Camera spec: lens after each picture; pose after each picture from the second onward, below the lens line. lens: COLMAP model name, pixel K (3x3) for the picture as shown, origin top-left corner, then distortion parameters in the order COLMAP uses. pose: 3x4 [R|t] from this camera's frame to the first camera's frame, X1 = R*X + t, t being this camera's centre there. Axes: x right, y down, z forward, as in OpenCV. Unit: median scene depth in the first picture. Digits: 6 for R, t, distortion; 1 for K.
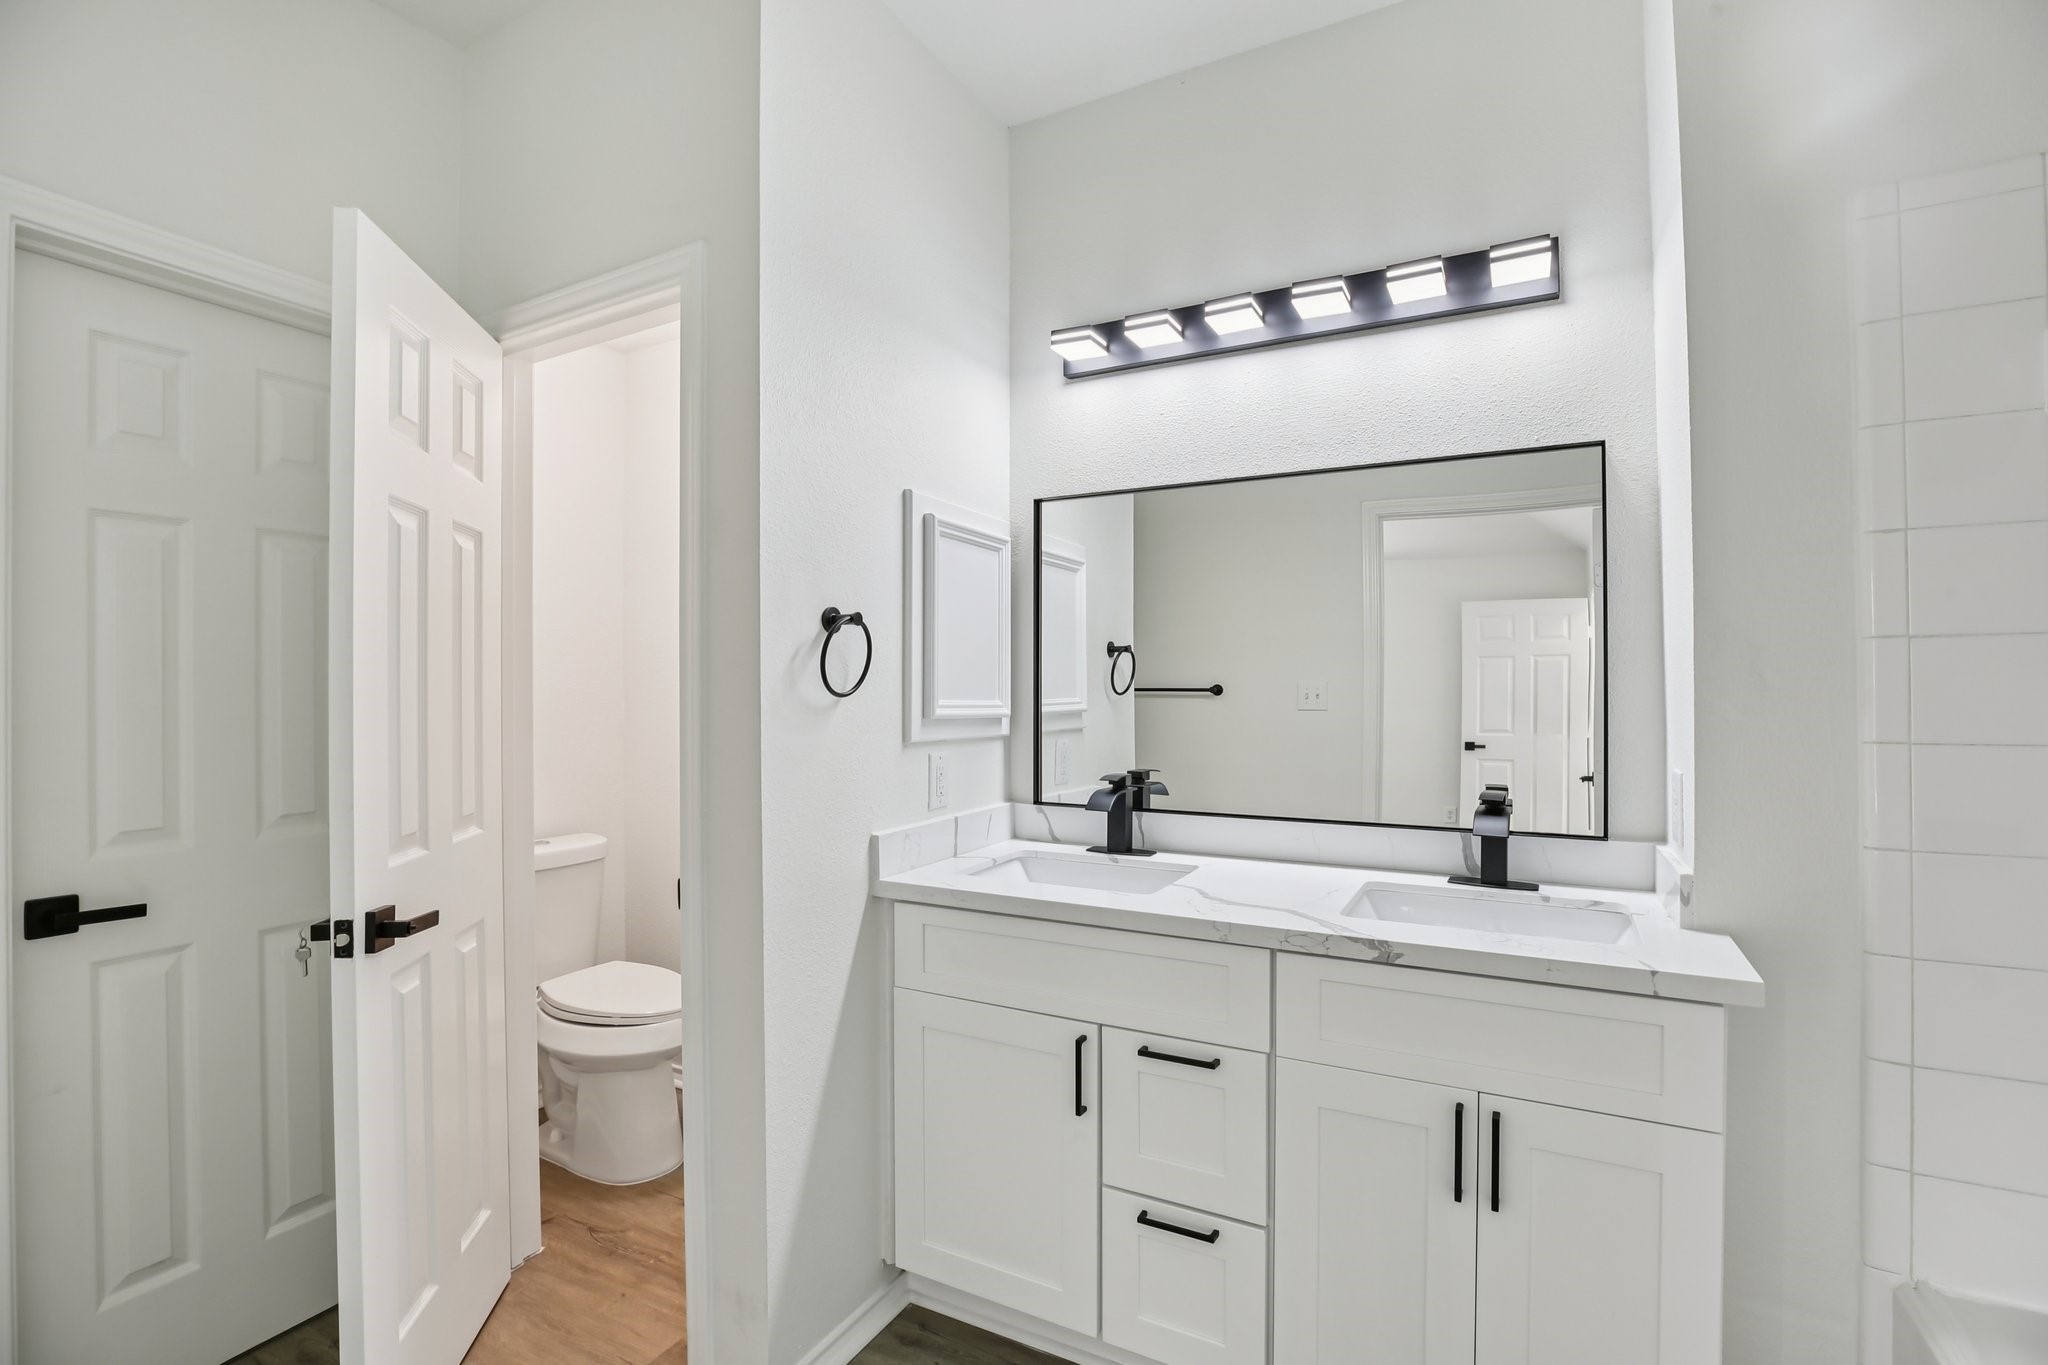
lens RADIAL K [[945.0, 0, 1021.7], [0, 945.0, 684.6], [0, 0, 1]] dist [-0.046003, 0.014399]
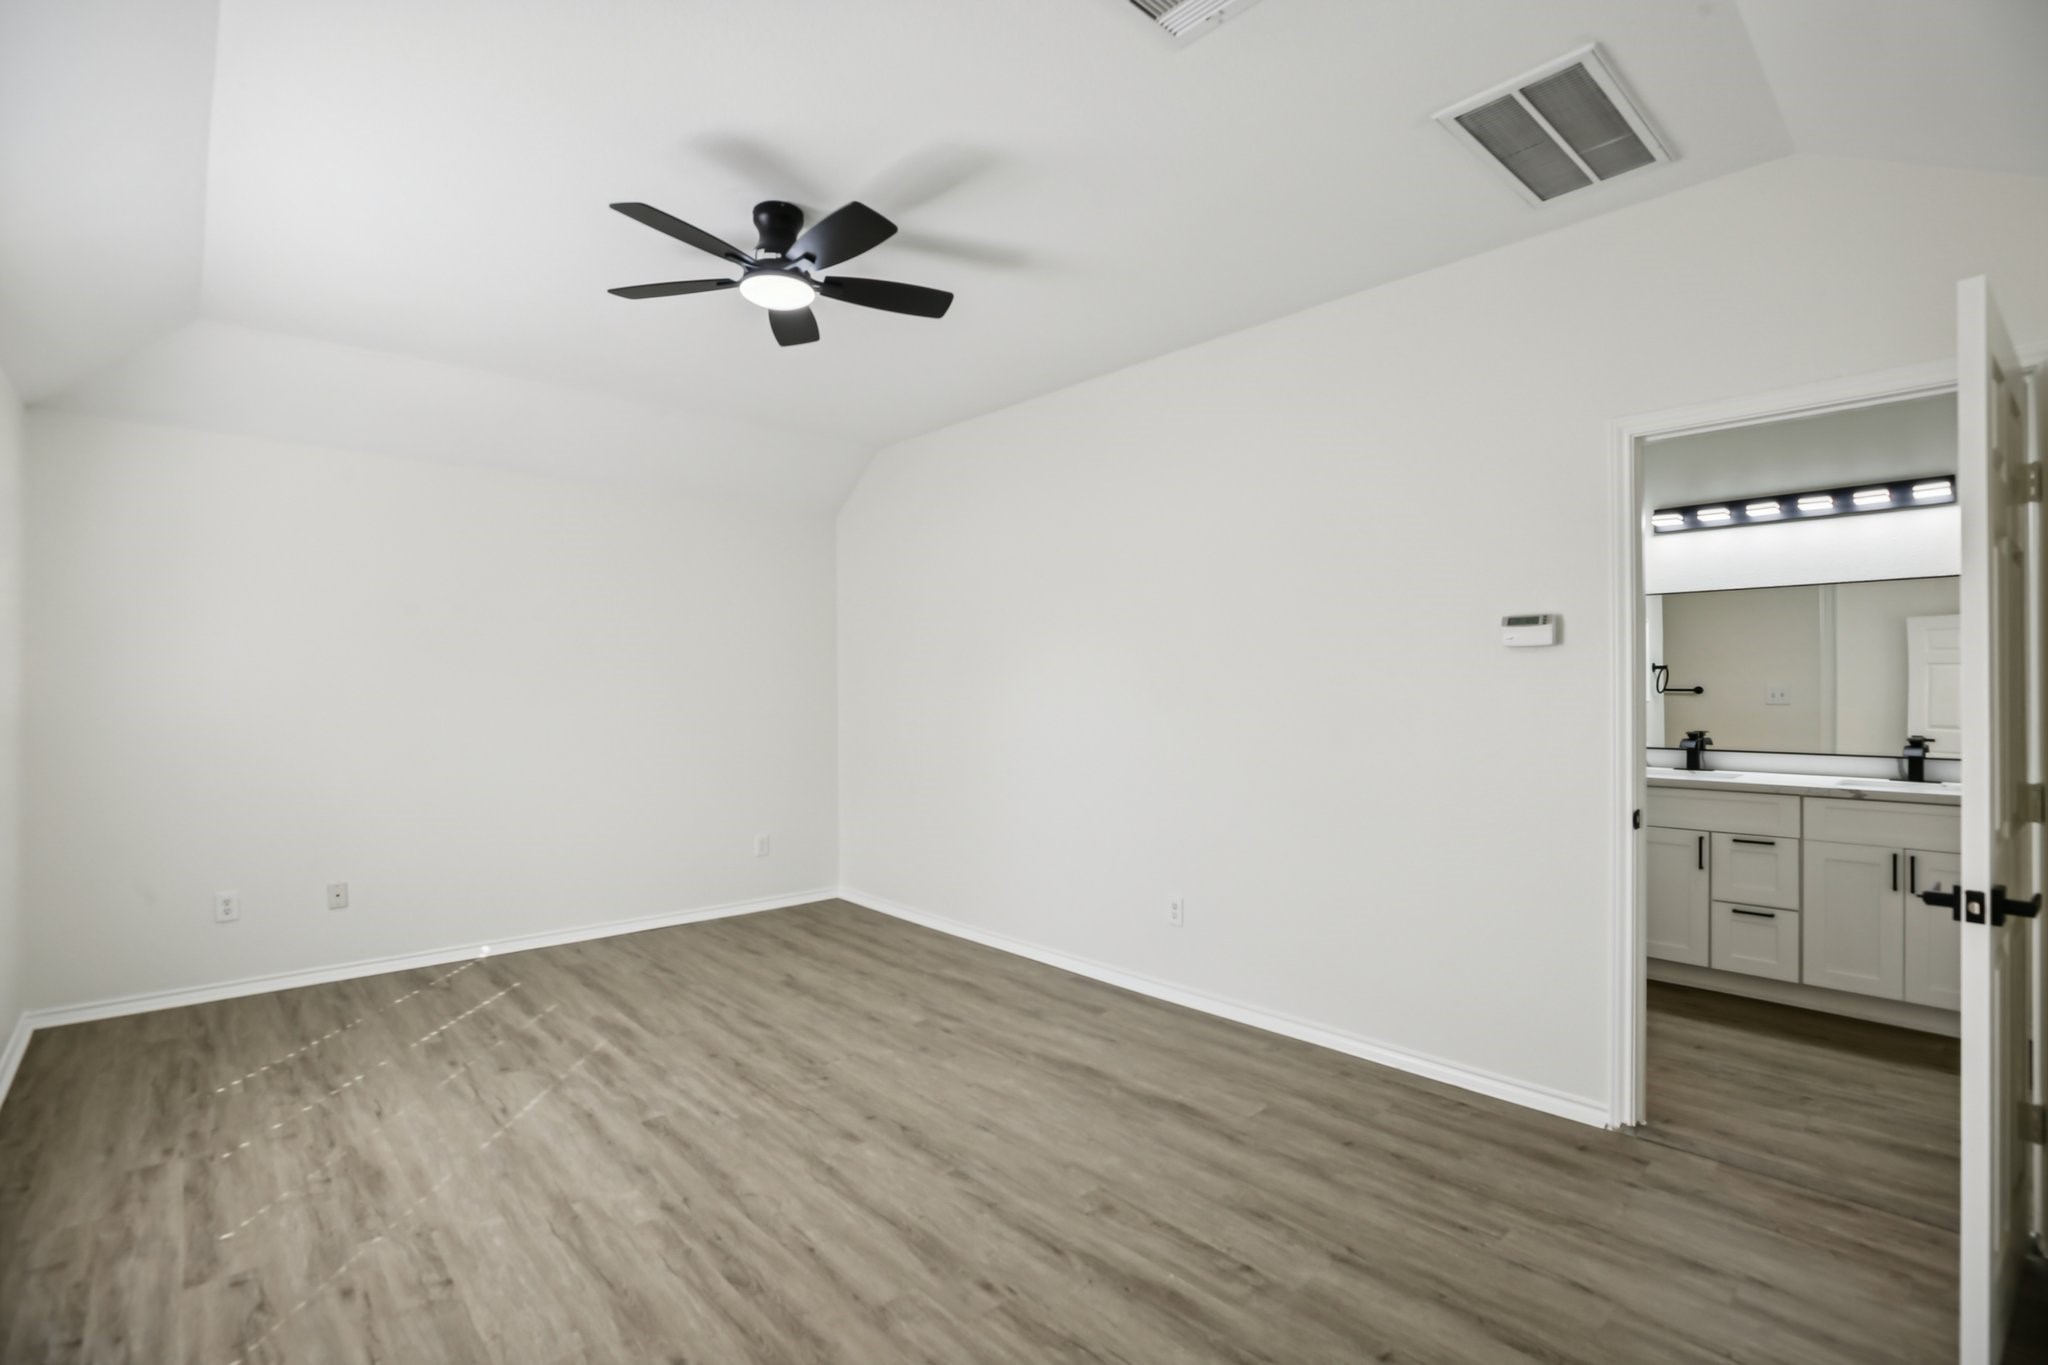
lens RADIAL K [[945.0, 0, 1021.7], [0, 945.0, 684.6], [0, 0, 1]] dist [-0.046003, 0.014399]
pose [[0.944892, -0.001370, -0.327379, -0.724841], [0.000670, 0.999997, -0.002251, -0.003474], [0.327381, 0.001908, 0.944890, -1.616184]]
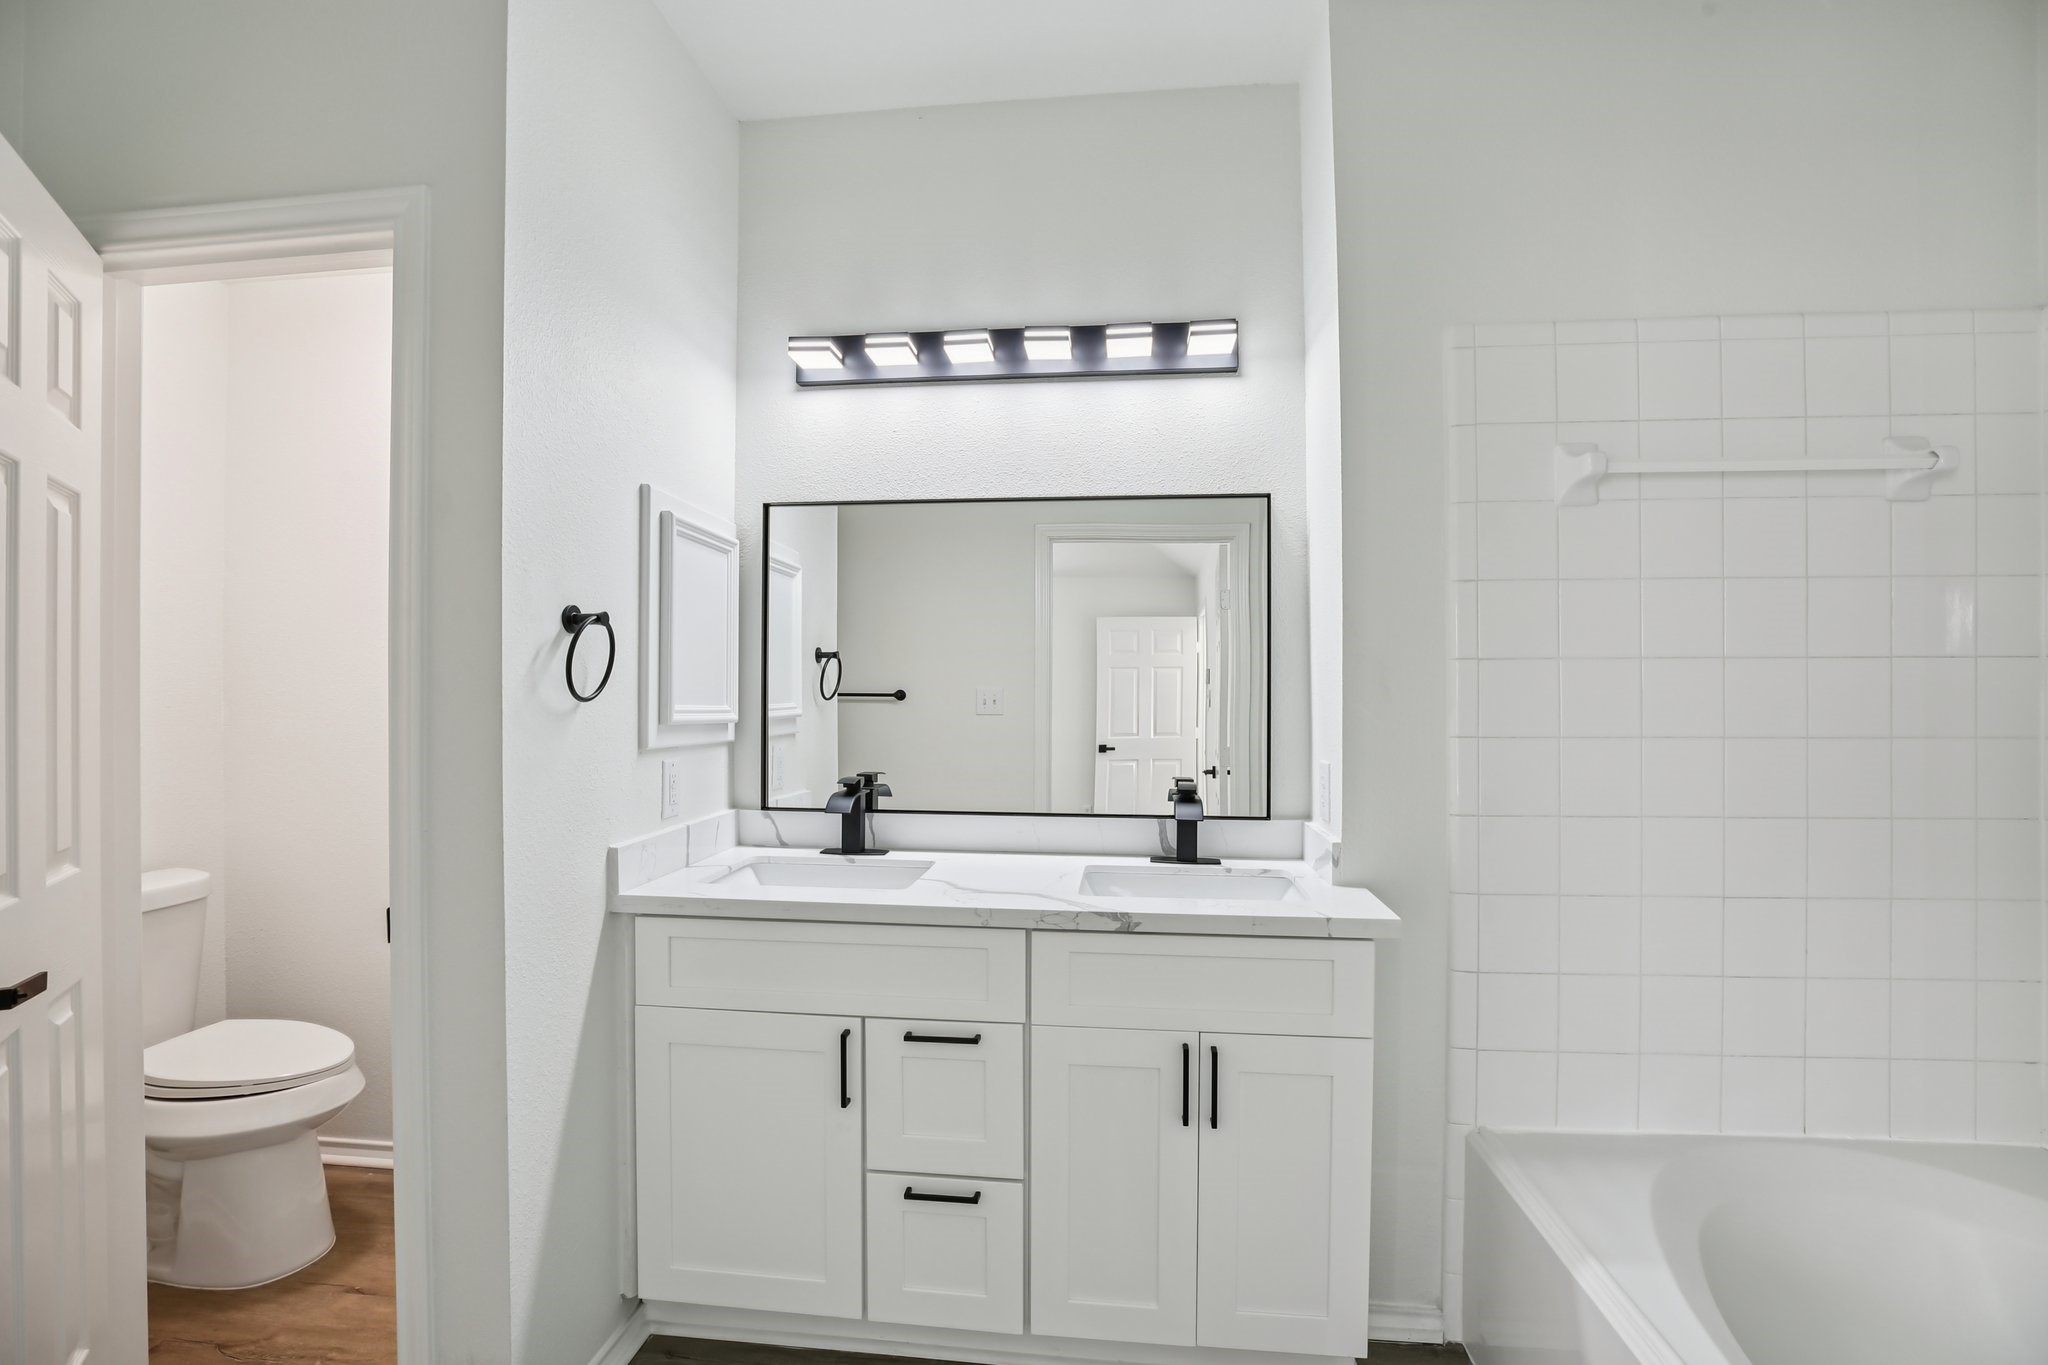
lens RADIAL K [[939.8, 0, 1023.0], [0, 939.8, 694.1], [0, 0, 1]] dist [-0.046044, 0.014741]
pose [[0.925850, 0.004911, 0.377860, -0.132794], [-0.006452, 0.999975, 0.002812, 0.000349], [-0.377837, -0.005042, 0.925858, -0.019967]]
